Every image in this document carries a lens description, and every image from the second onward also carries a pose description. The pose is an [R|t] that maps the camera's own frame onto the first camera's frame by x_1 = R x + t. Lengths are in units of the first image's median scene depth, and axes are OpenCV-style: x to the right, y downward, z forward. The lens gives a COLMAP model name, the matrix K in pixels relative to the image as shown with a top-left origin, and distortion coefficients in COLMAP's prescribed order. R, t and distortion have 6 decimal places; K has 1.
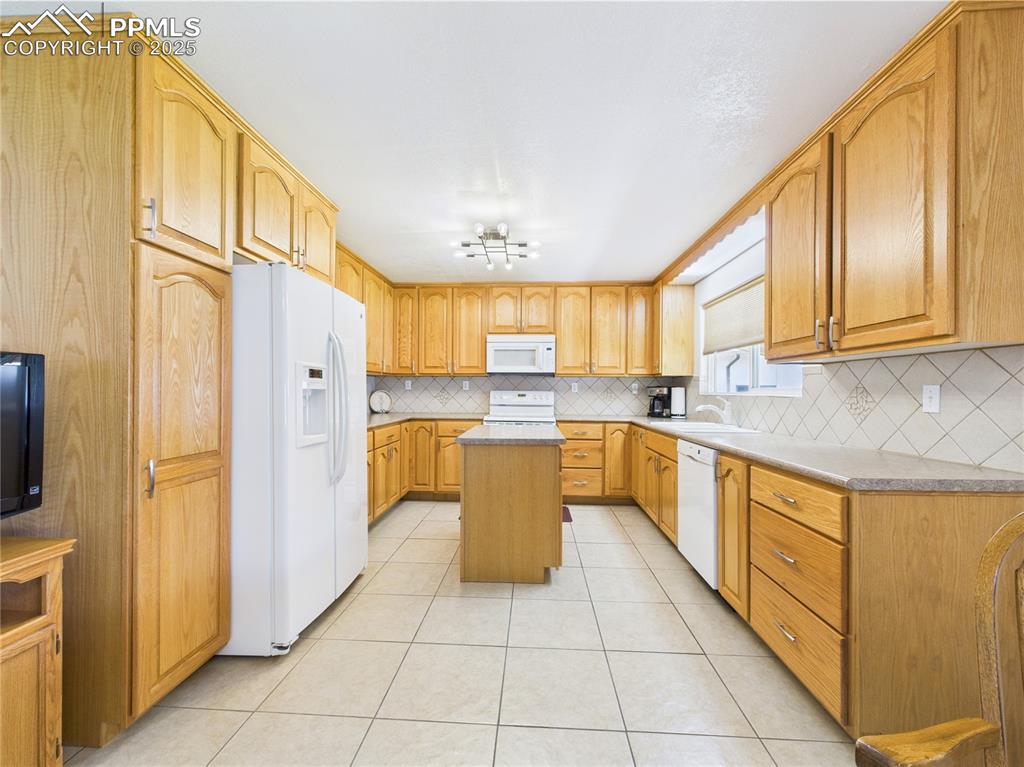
lens RADIAL K [[407.9, 0, 515.2], [0, 407.9, 388.4], [0, 0, 1]] dist [0.000001, 0.000012]
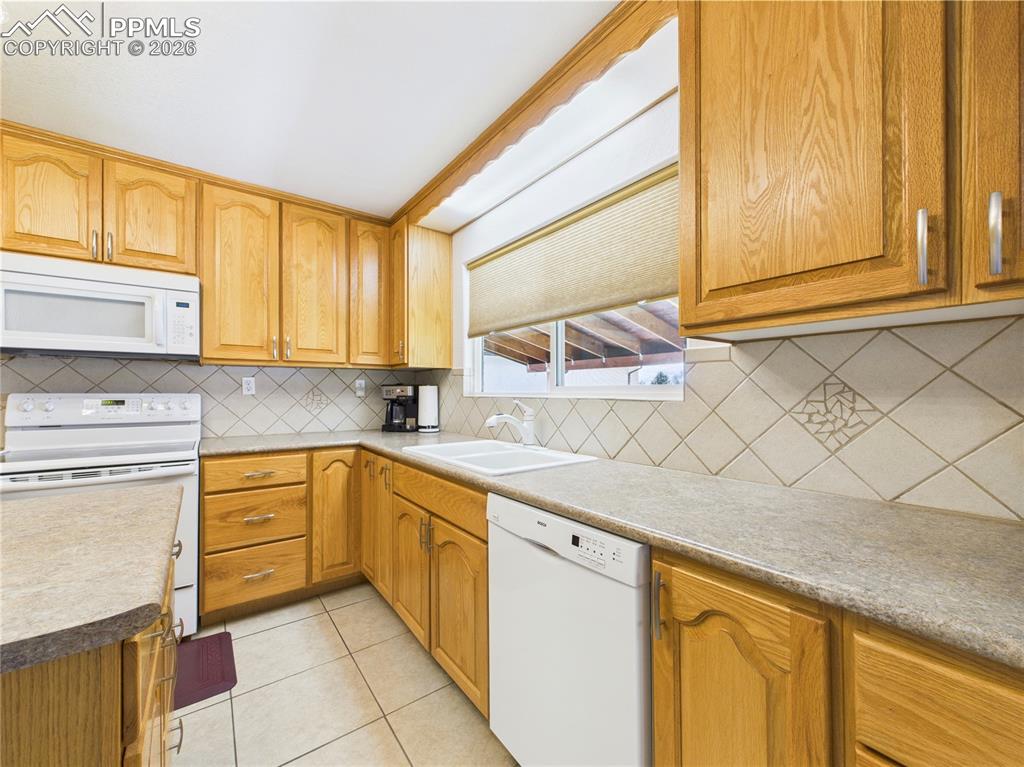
lens RADIAL K [[412.7, 0, 512.2], [0, 412.7, 391.7], [0, 0, 1]] dist [0.001815, 0.000307]
pose [[0.773450, -0.008195, 0.633804, 0.078223], [0.002284, 0.999946, 0.010143, 0.000914], [-0.633853, -0.006397, 0.773427, 0.402317]]
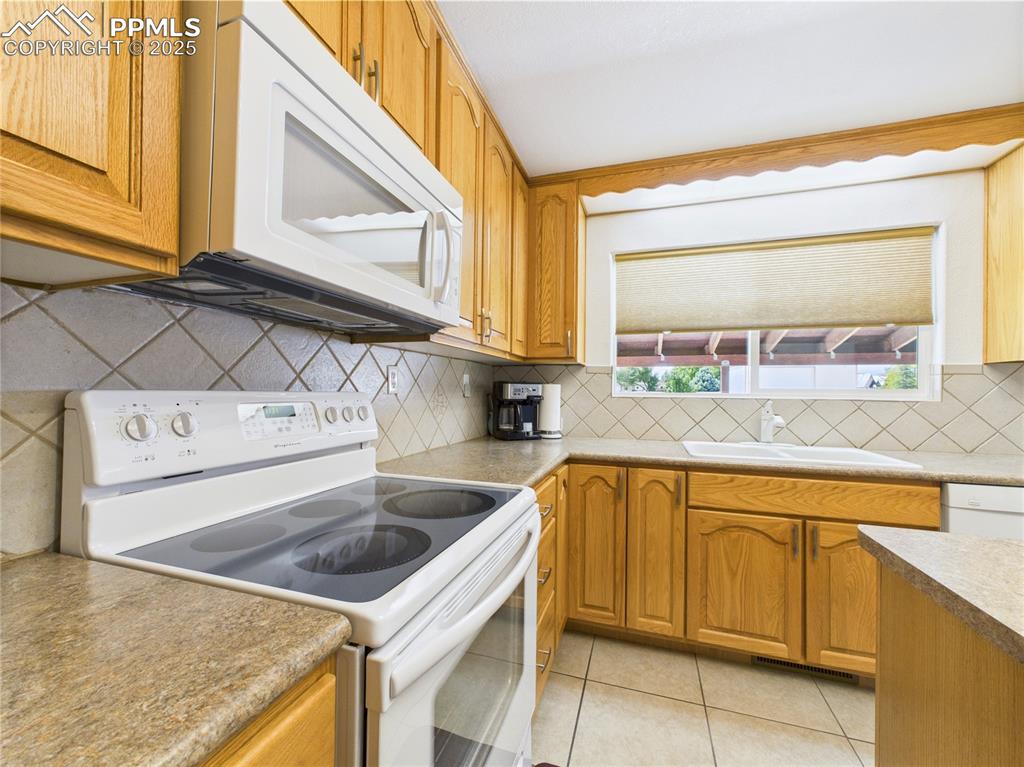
lens RADIAL K [[407.9, 0, 515.2], [0, 407.9, 388.4], [0, 0, 1]] dist [0.000001, 0.000012]
pose [[0.260880, 0.001965, 0.965369, -0.178153], [-0.013901, 0.999902, 0.001721, 0.003412], [-0.965271, -0.013869, 0.260882, 0.935901]]
